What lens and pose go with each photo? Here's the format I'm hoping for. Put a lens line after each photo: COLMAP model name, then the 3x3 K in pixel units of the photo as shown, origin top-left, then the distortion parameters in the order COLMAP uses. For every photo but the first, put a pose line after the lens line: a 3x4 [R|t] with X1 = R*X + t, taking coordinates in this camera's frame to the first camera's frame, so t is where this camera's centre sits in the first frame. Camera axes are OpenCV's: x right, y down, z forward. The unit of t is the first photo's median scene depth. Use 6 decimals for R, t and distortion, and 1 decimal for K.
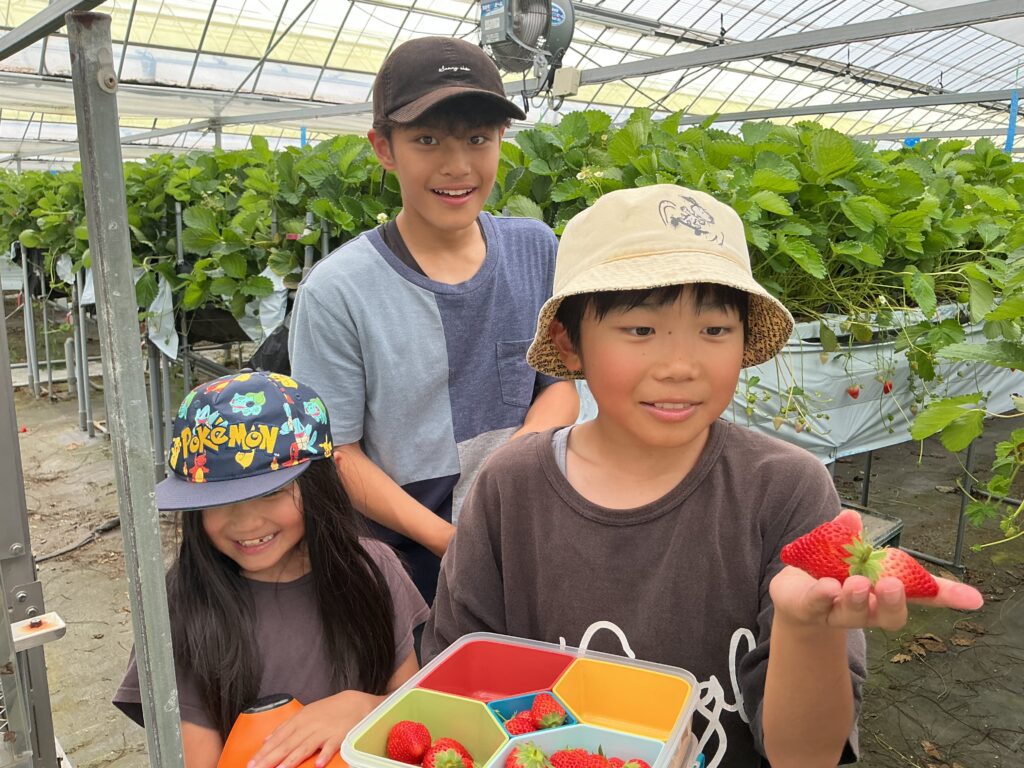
lens RADIAL K [[849.2, 0, 512.6], [0, 849.2, 403.8], [0, 0, 1]] dist [0.134503, -0.245151]
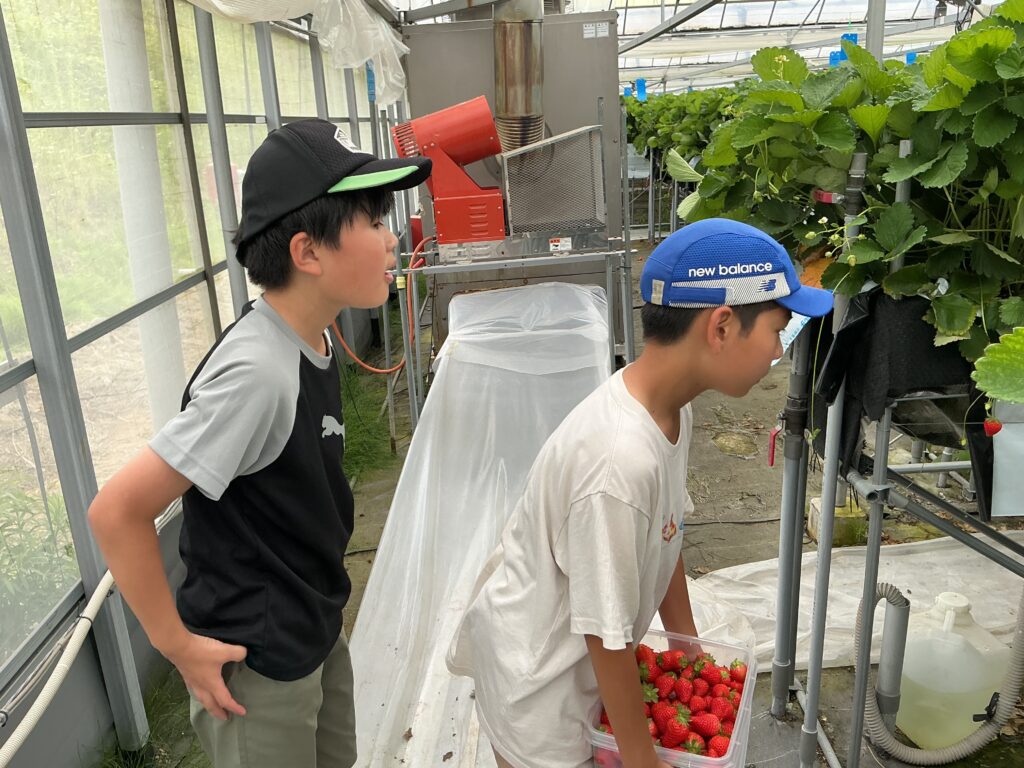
lens RADIAL K [[849.2, 0, 512.6], [0, 849.2, 403.8], [0, 0, 1]] dist [0.134503, -0.245151]
pose [[0.771323, 0.150760, -0.618330, 0.562858], [-0.081907, 0.986974, 0.138469, 0.167897], [0.631152, -0.056159, 0.773624, -0.815705]]
